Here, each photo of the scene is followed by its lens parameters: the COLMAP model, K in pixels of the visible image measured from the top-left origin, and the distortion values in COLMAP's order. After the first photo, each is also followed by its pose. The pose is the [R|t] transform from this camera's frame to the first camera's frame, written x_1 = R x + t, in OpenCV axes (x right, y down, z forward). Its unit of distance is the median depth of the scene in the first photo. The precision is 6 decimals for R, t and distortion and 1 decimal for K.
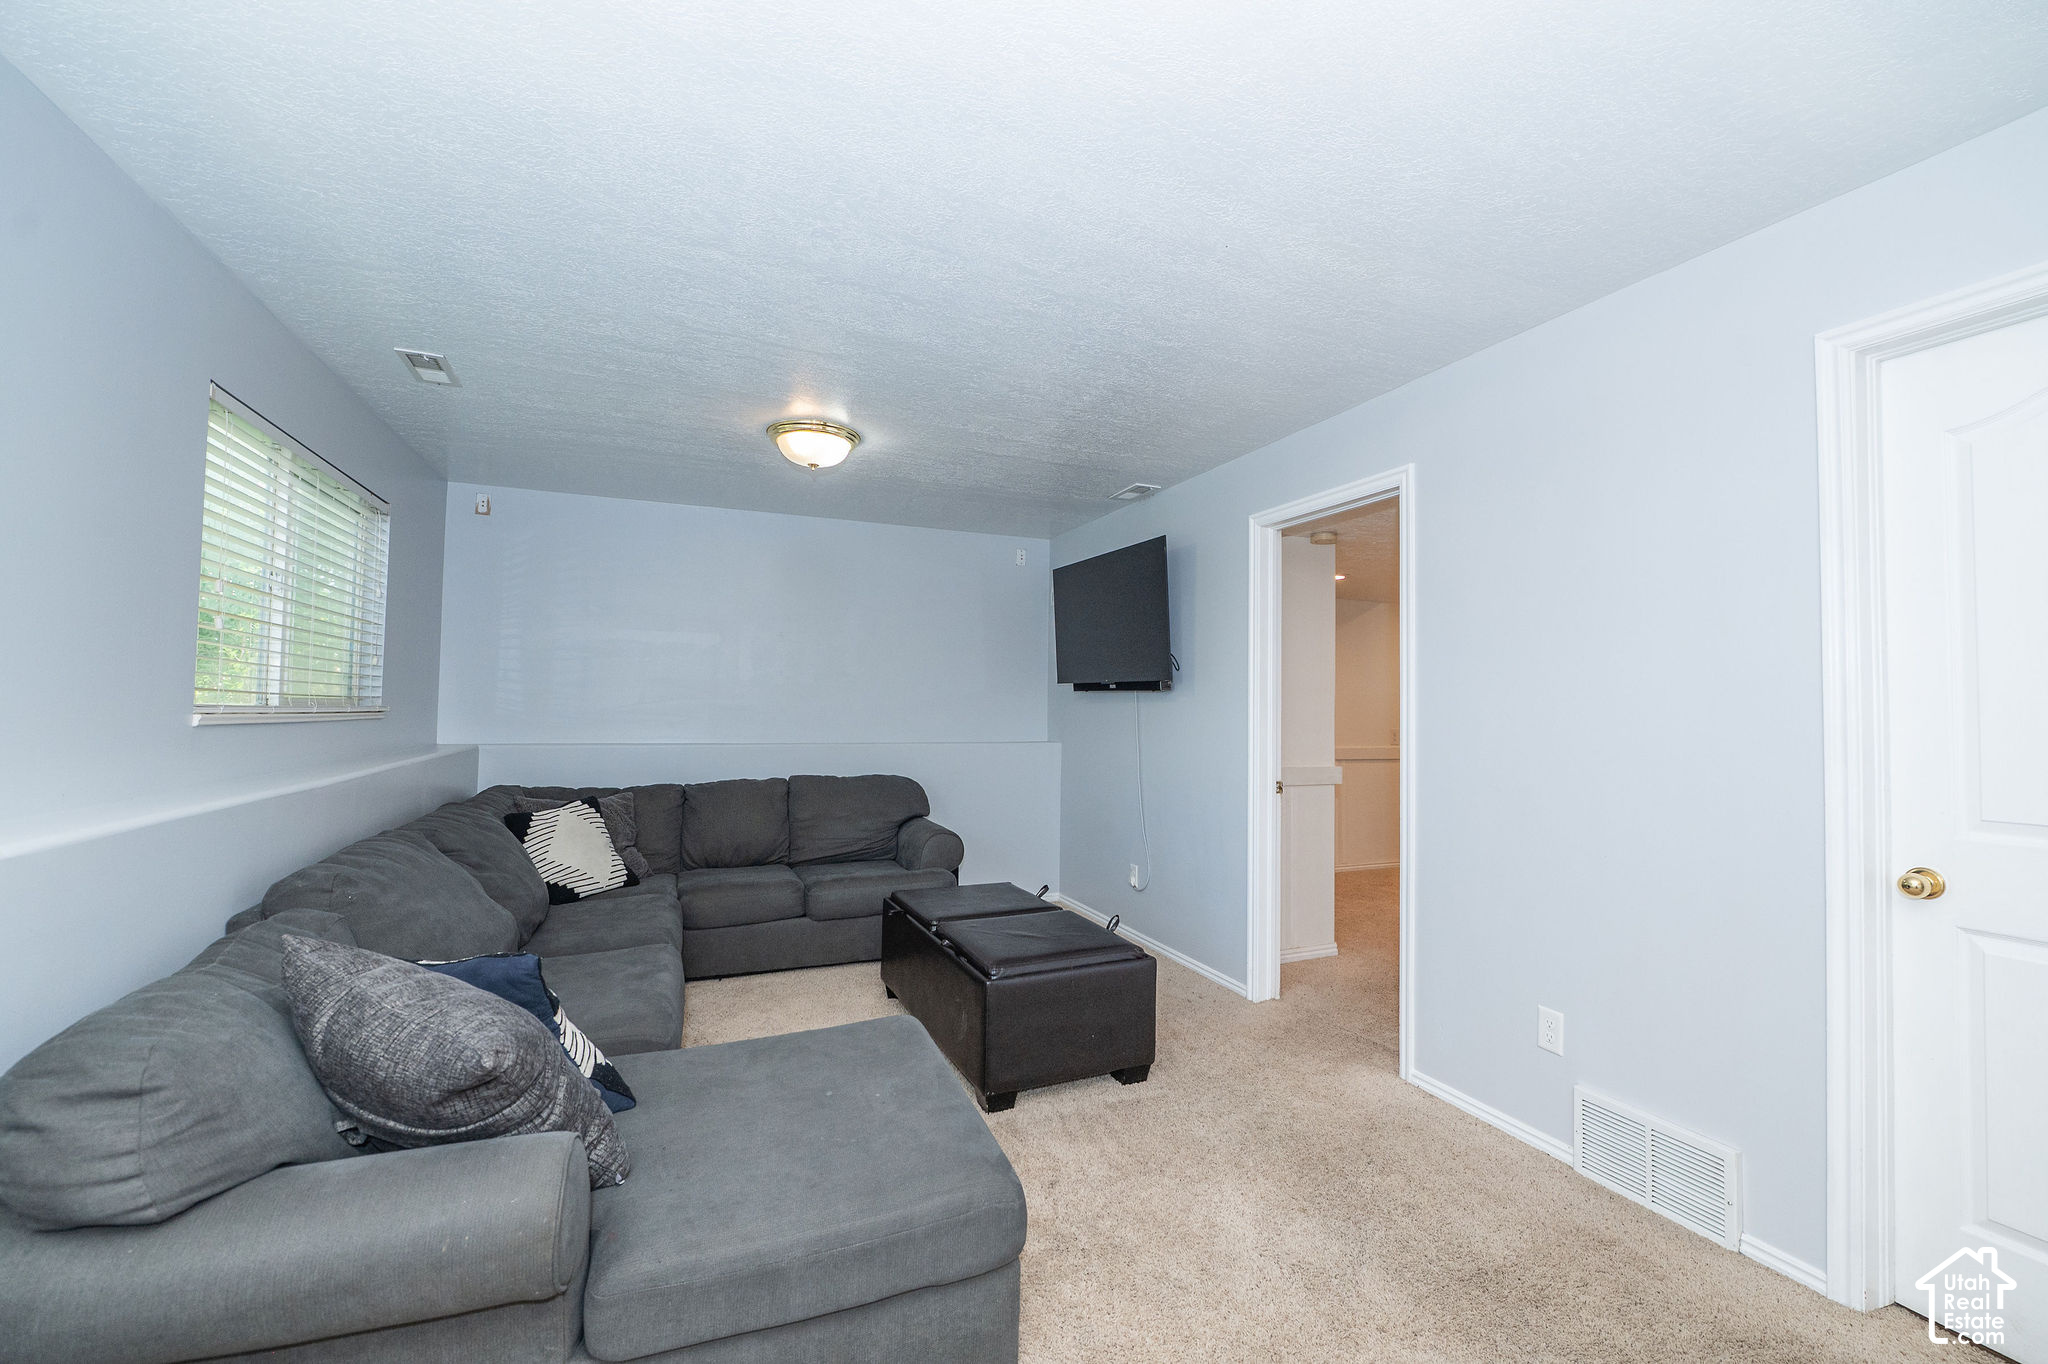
lens RADIAL K [[839.9, 0, 1024.0], [0, 839.9, 682.0], [0, 0, 1]] dist [-0.000058, -0.000108]
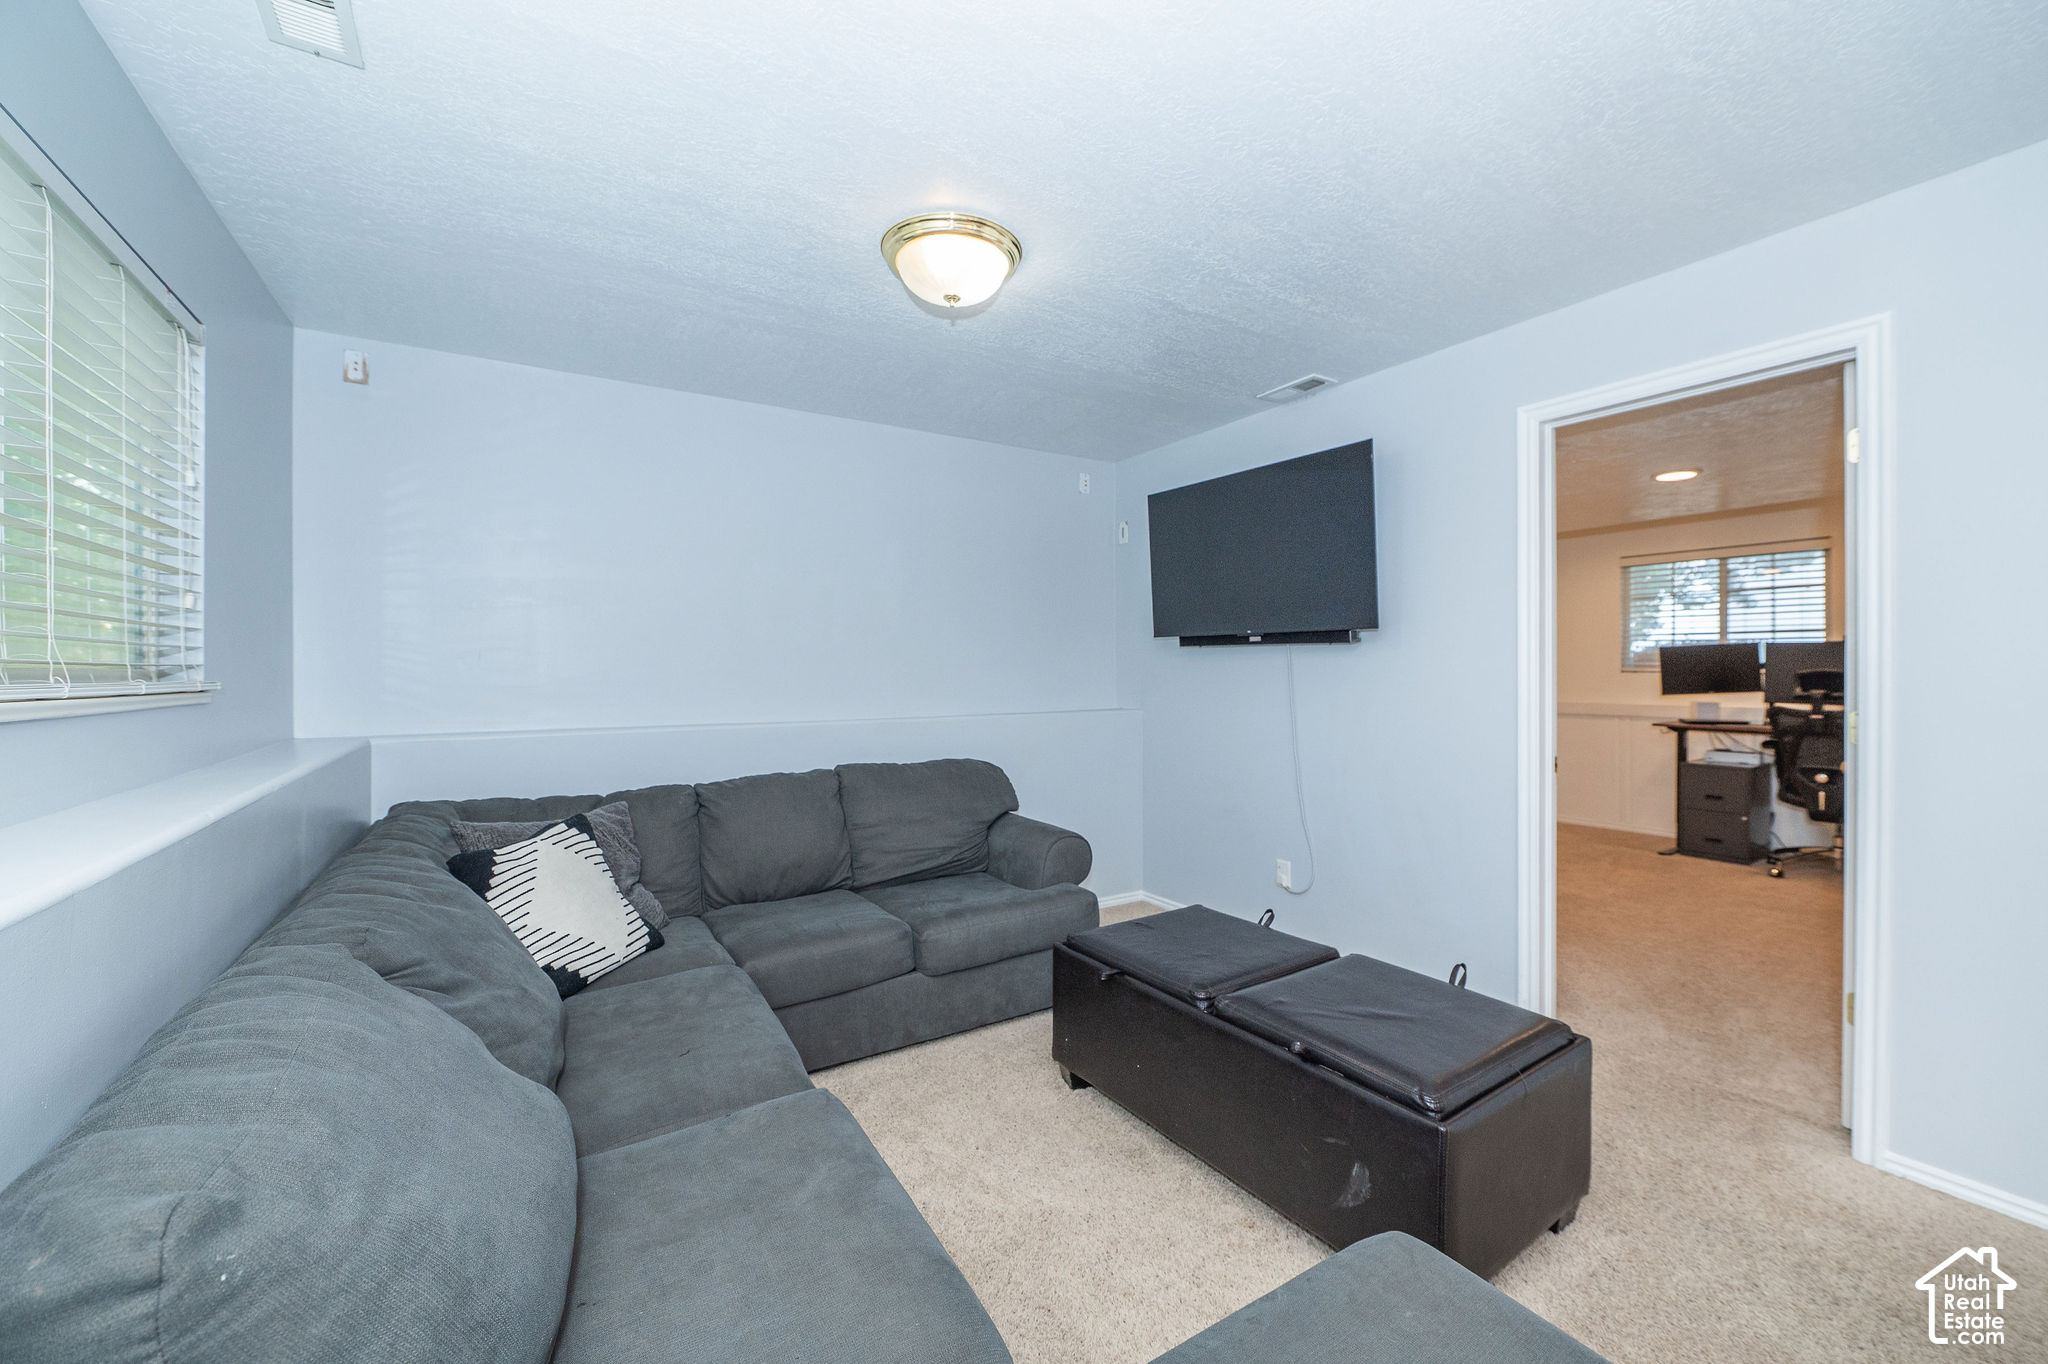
lens RADIAL K [[810.6, 0, 1032.1], [0, 810.6, 676.1], [0, 0, 1]] dist [0.001407, -0.005170]
pose [[0.985280, -0.017972, 0.170004, -0.277638], [0.011173, 0.999102, 0.040867, 0.007899], [-0.170585, -0.038366, 0.984596, 0.332270]]
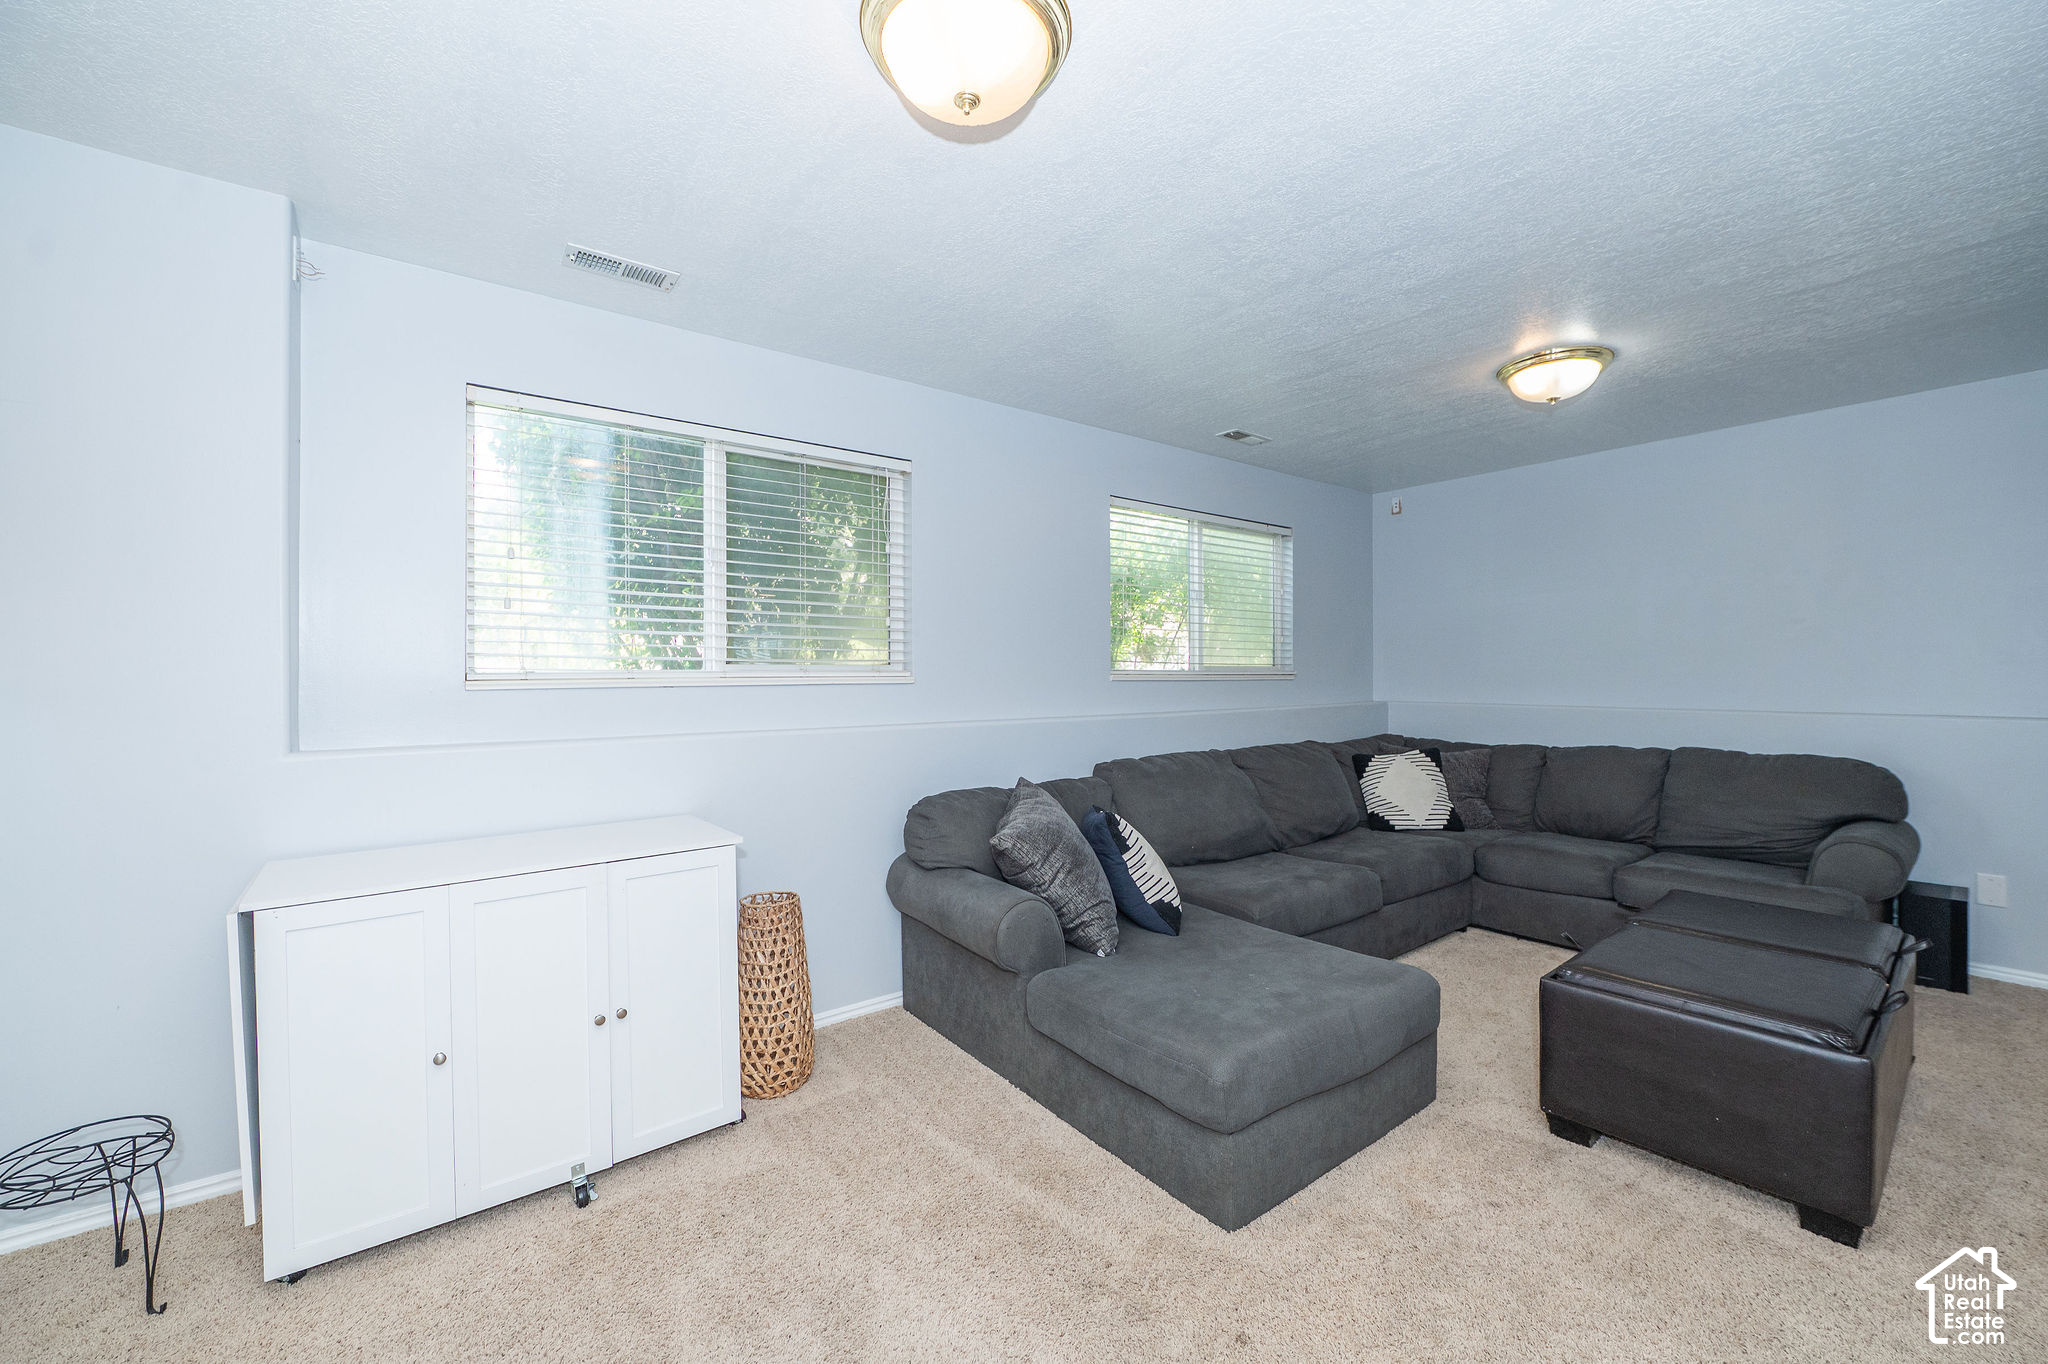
lens RADIAL K [[810.6, 0, 1032.1], [0, 810.6, 676.1], [0, 0, 1]] dist [0.001407, -0.005170]
pose [[0.261148, -0.011111, -0.965235, 0.410498], [0.037269, 0.999304, -0.001420, 0.021368], [0.964579, -0.035602, 0.261380, 0.196212]]
